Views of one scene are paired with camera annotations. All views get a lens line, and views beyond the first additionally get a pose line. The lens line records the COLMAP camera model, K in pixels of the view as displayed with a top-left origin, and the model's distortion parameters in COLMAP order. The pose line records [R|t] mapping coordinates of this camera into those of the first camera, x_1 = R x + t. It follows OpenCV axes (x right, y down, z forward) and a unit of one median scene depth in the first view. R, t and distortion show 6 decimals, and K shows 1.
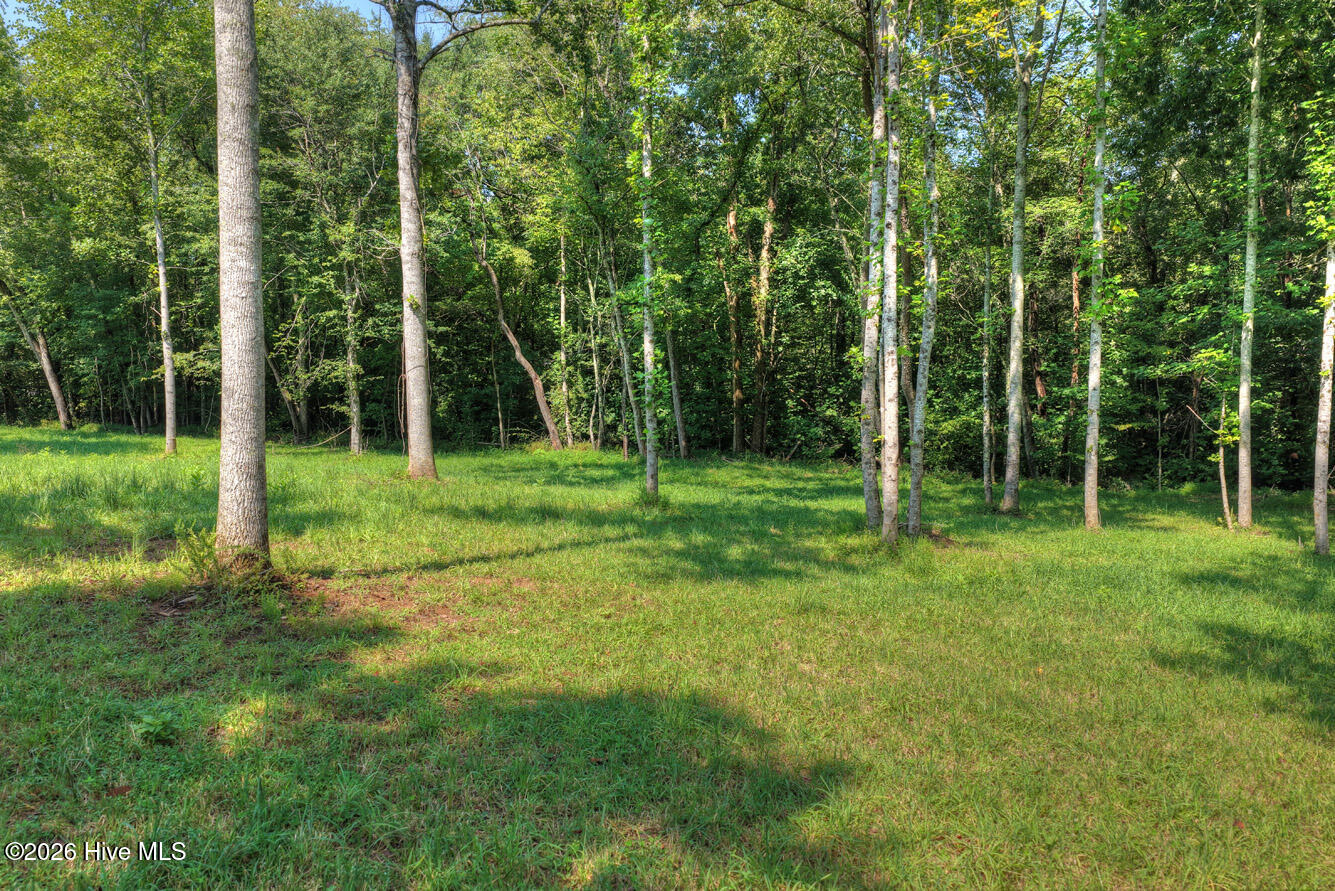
lens RADIAL K [[1111.4, 0, 673.0], [0, 1111.4, 442.6], [0, 0, 1]] dist [0.006366, -0.002757]
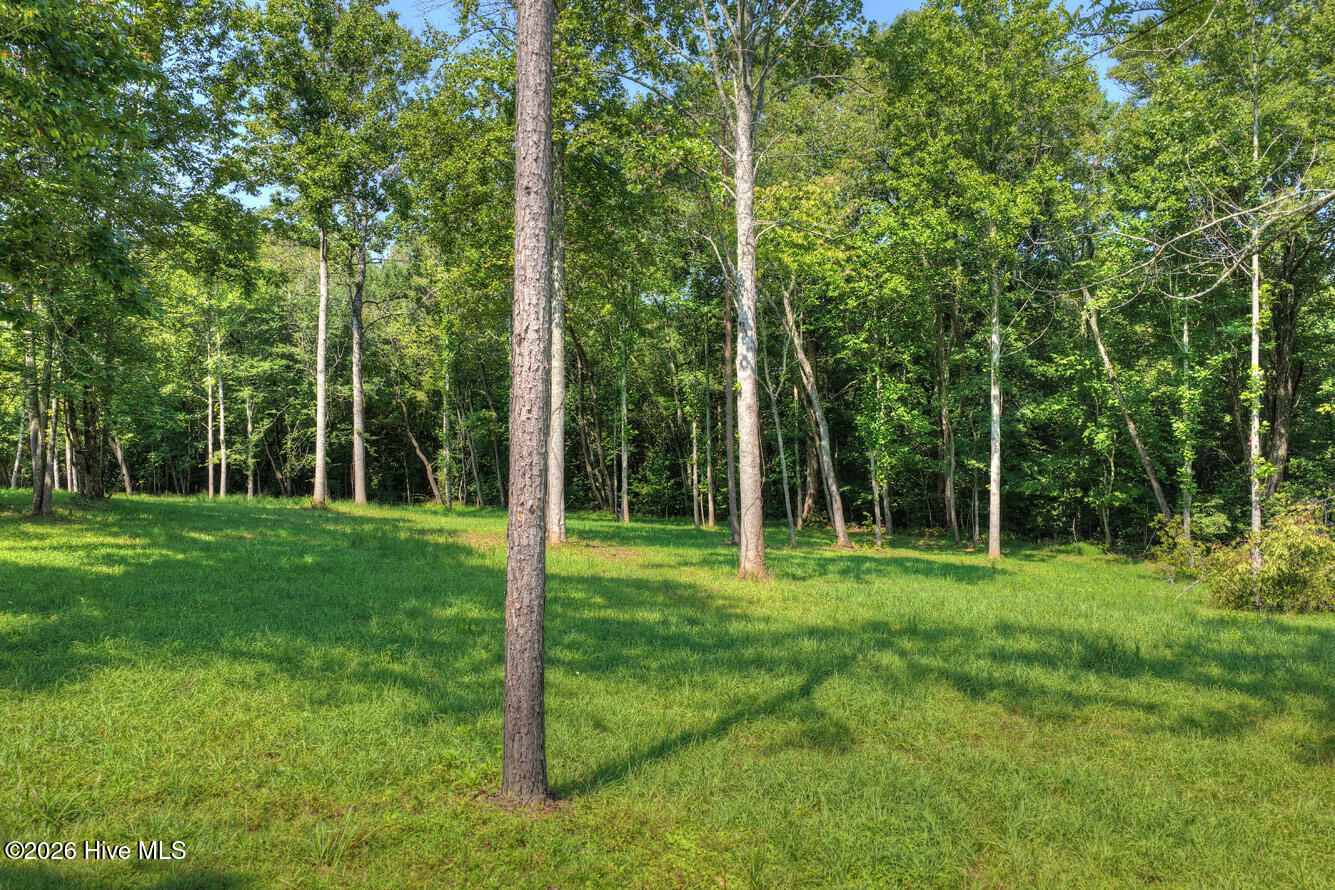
lens RADIAL K [[1111.4, 0, 661.1], [0, 1111.4, 446.7], [0, 0, 1]] dist [0.006366, -0.002757]
pose [[0.999268, 0.000915, 0.038249, 0.180248], [0.001979, 0.997140, -0.075549, 0.047656], [-0.038209, 0.075570, 0.996408, -0.778067]]
